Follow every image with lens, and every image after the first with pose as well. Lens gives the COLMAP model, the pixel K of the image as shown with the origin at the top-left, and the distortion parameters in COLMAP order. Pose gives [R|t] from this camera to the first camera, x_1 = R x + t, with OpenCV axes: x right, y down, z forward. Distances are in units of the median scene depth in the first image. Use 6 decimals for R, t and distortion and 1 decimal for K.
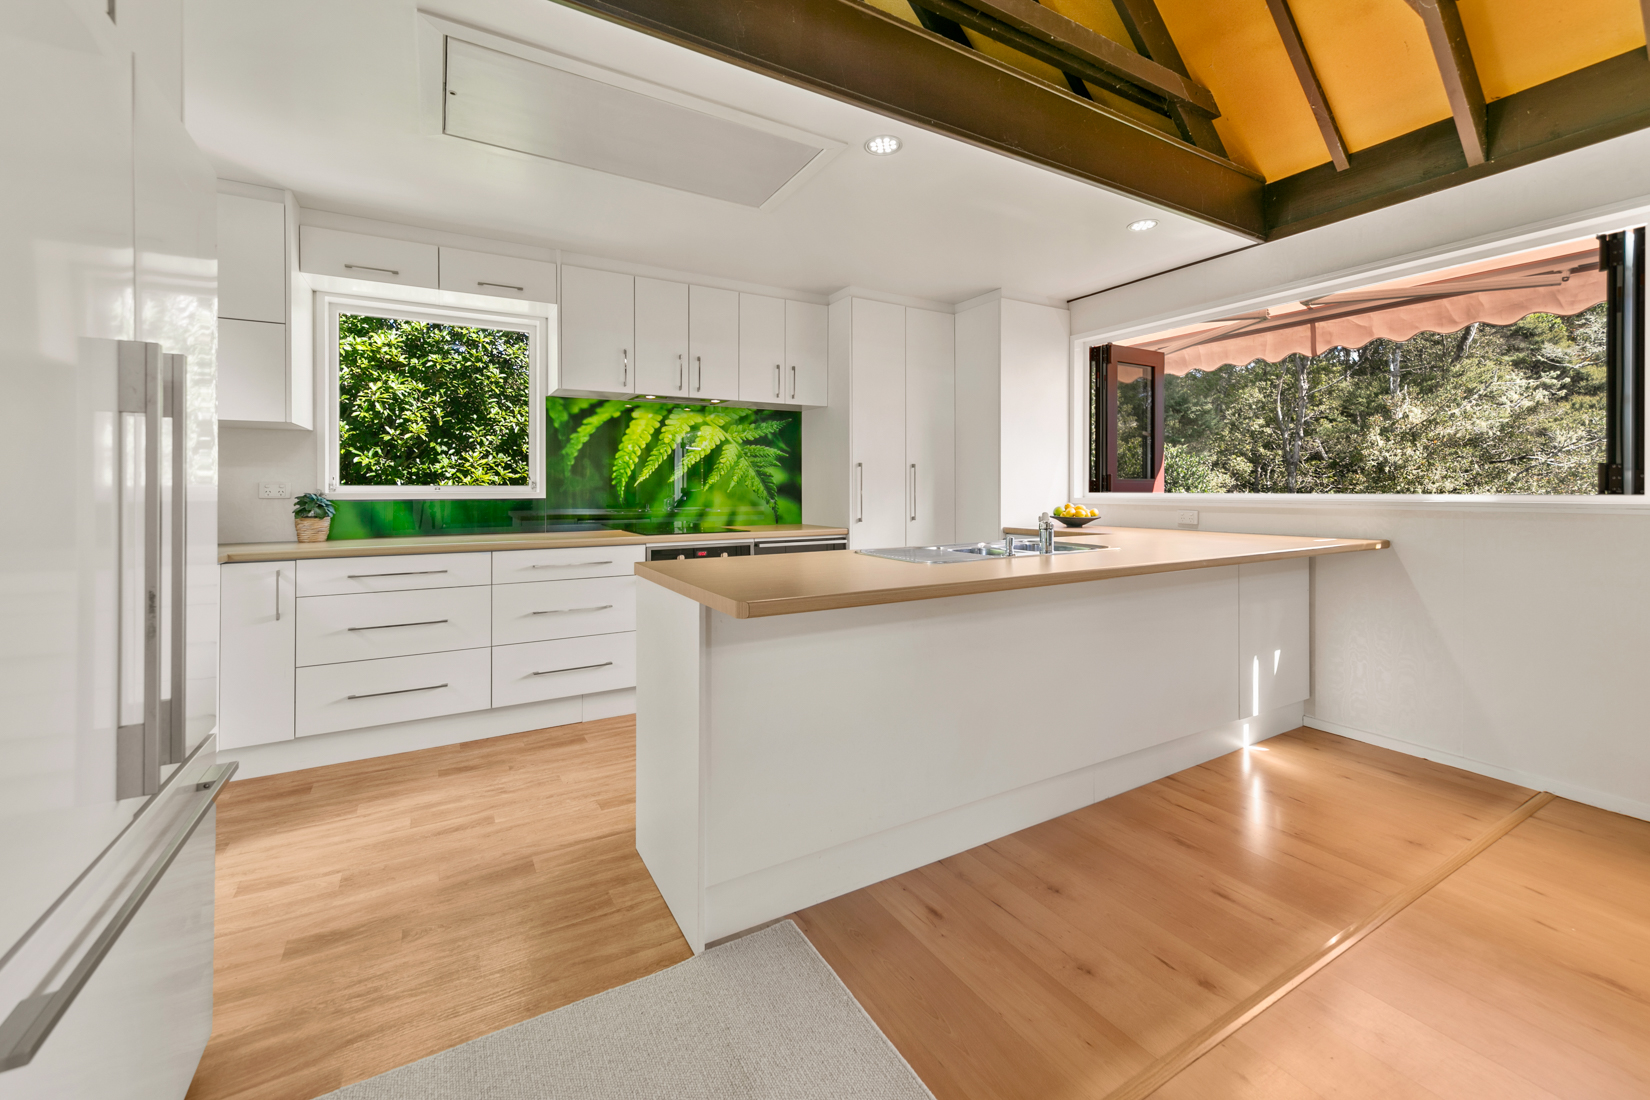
lens RADIAL K [[665.3, 0, 824.3], [0, 665.3, 487.2], [0, 0, 1]] dist [0.000072, 0.000078]
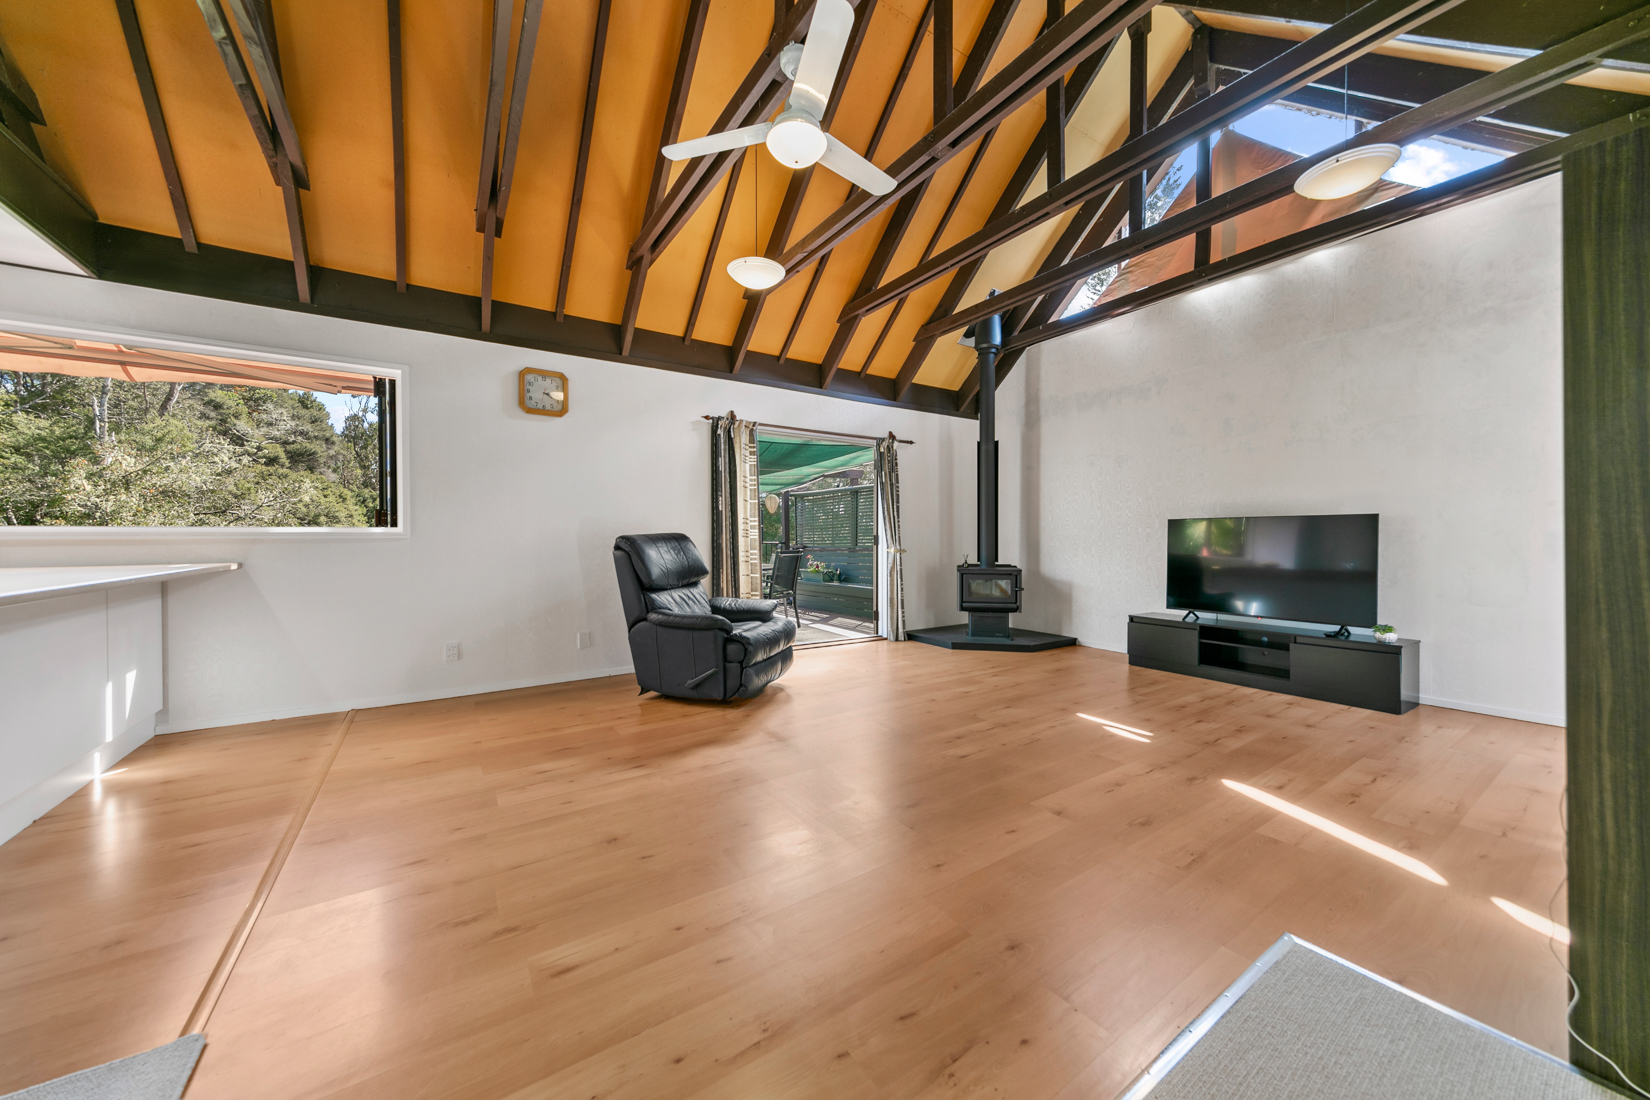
lens RADIAL K [[584.2, 0, 825.0], [0, 584.2, 550.0], [0, 0, 1]] dist [0.000762, -0.000121]
pose [[-0.064587, -0.019102, 0.997729, -0.259526], [-0.000013, 0.999817, 0.019141, 0.024689], [-0.997912, 0.001224, -0.064576, -0.041297]]
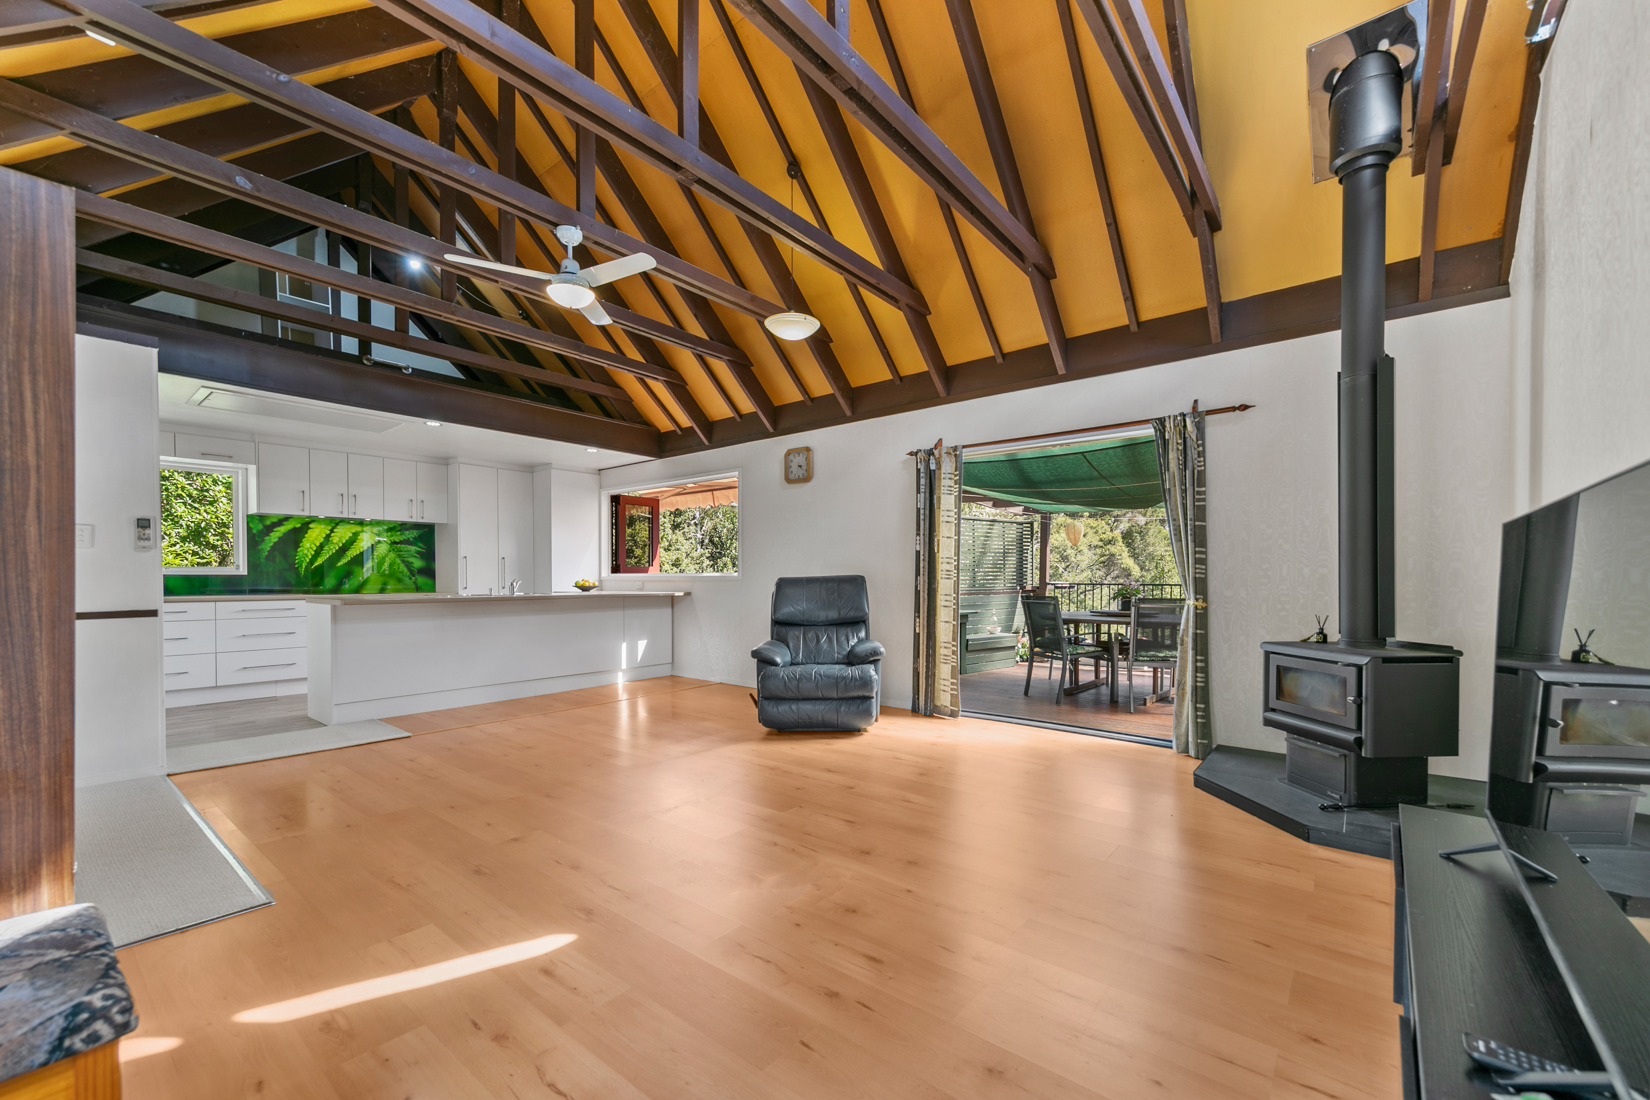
lens RADIAL K [[662.8, 0, 818.6], [0, 662.8, 587.1], [0, 0, 1]] dist [0.034167, -0.010837]
pose [[0.939405, -0.004244, 0.342782, 0.338603], [-0.001635, 0.999857, 0.016860, 0.015708], [-0.342805, -0.016398, 0.939264, -1.052080]]
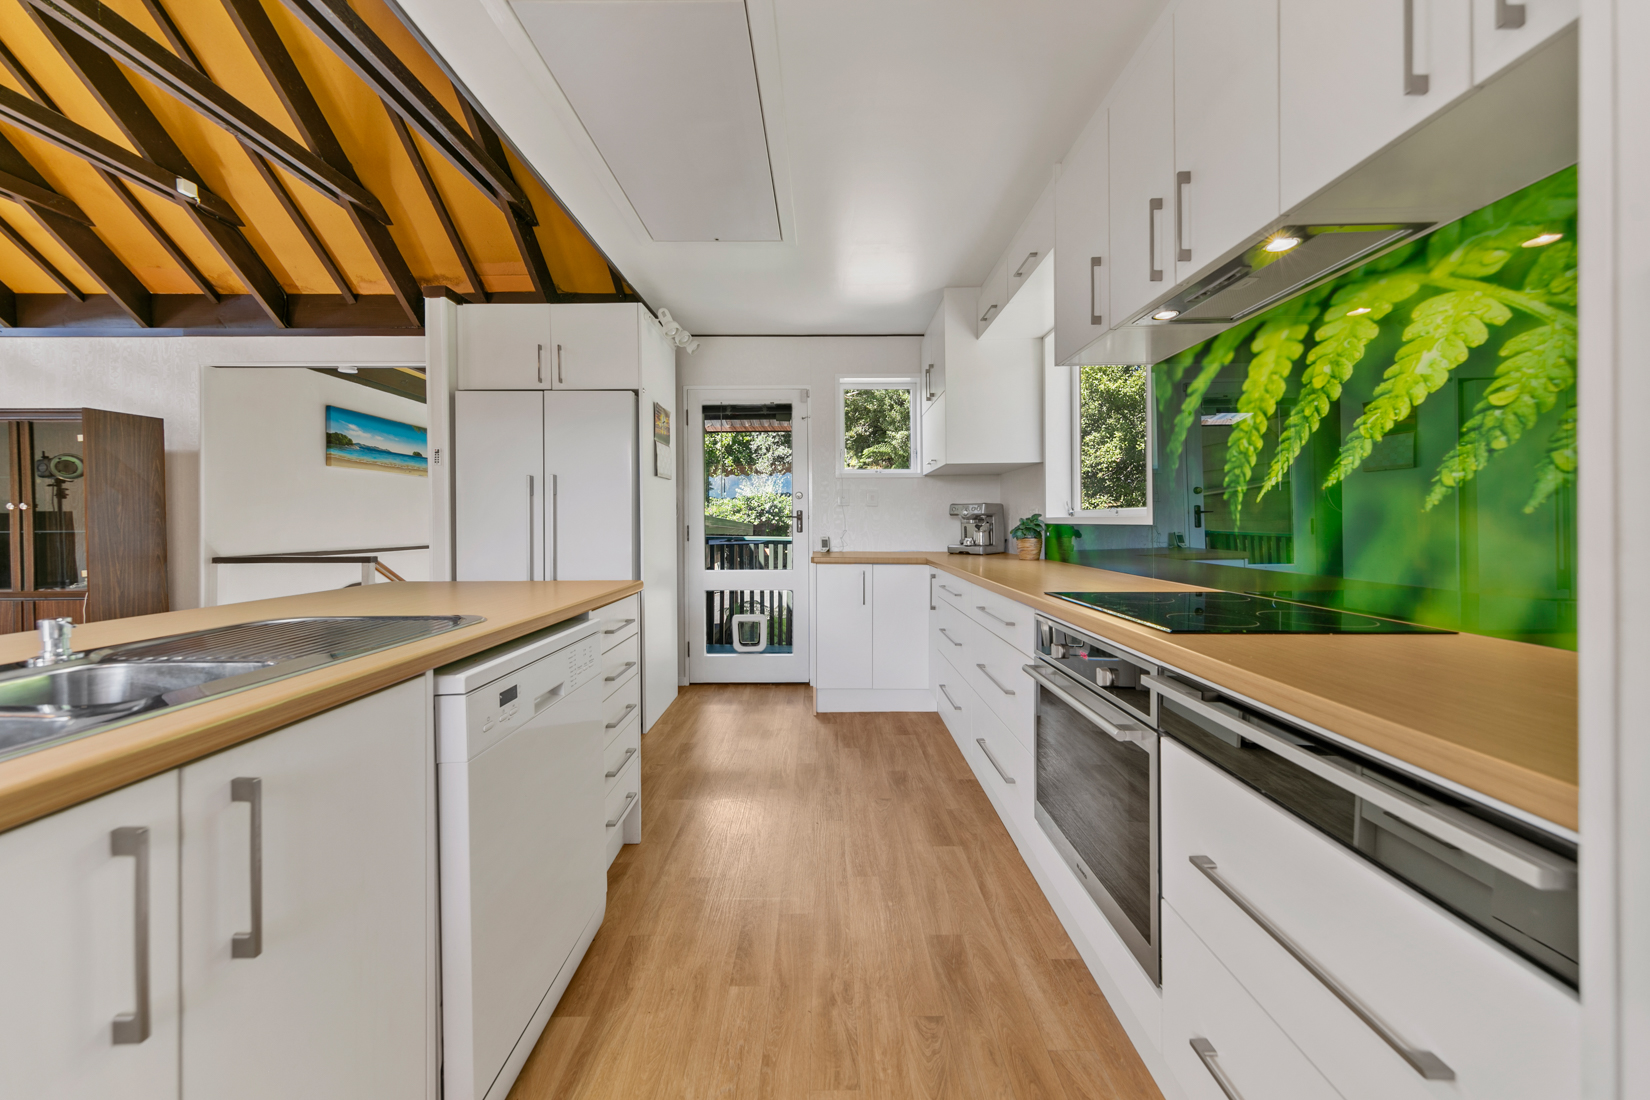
lens RADIAL K [[573.1, 0, 822.5], [0, 573.1, 521.6], [0, 0, 1]] dist [-0.000201, -0.000047]
pose [[-0.504344, 0.005199, -0.863487, 0.207758], [0.008094, 0.999966, 0.001294, 0.009486], [0.863465, -0.006336, -0.504369, 0.939790]]
